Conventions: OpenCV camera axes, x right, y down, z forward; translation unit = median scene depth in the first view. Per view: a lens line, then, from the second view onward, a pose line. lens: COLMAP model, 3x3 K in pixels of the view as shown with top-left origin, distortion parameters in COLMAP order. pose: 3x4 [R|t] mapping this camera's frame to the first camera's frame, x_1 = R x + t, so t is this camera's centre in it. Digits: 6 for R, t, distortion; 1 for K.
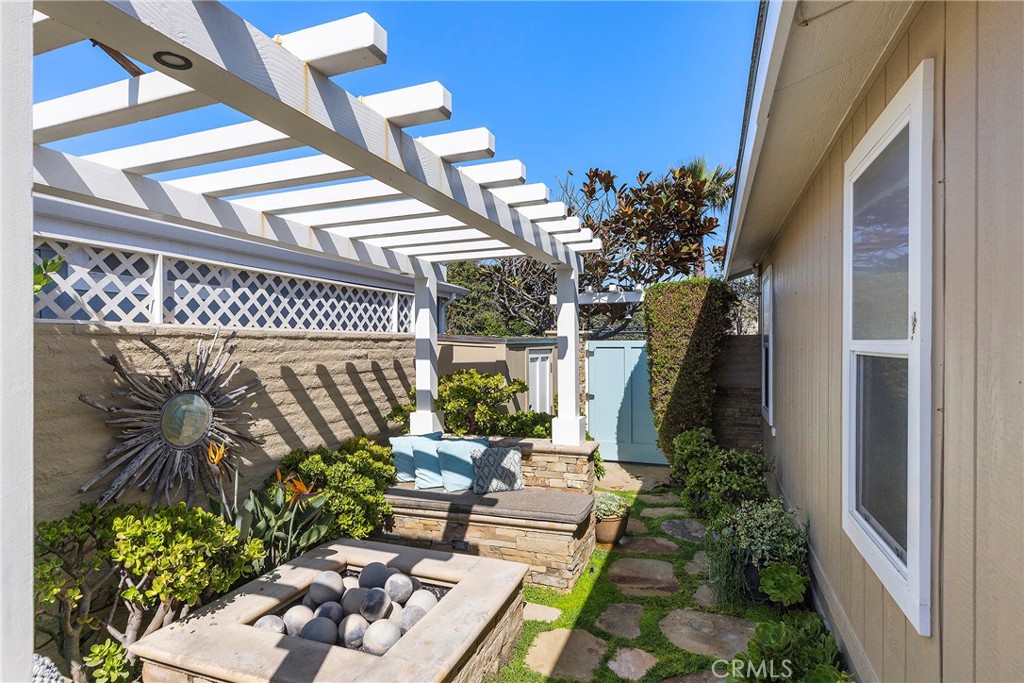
lens RADIAL K [[583.5, 0, 512.0], [0, 583.5, 341.5], [0, 0, 1]] dist [0.001279, 0.000224]
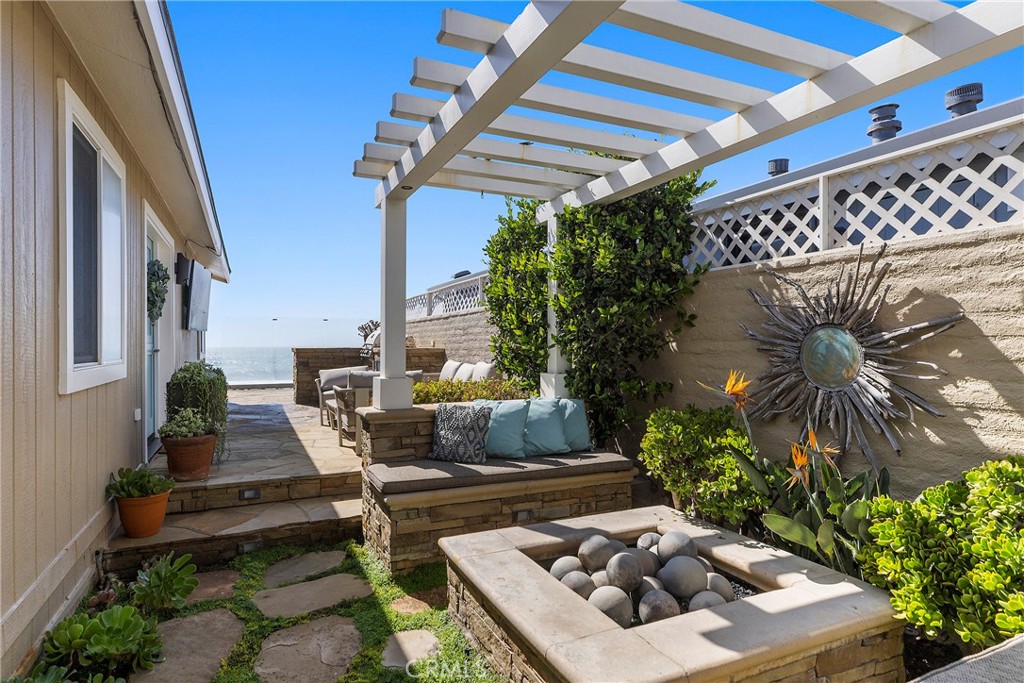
lens RADIAL K [[583.5, 0, 512.0], [0, 583.5, 341.5], [0, 0, 1]] dist [0.001279, 0.000224]
pose [[-0.735108, 0.001144, -0.677949, 0.391023], [0.002082, 0.999998, -0.000570, 0.112175], [0.677946, -0.001830, -0.735109, 1.344102]]
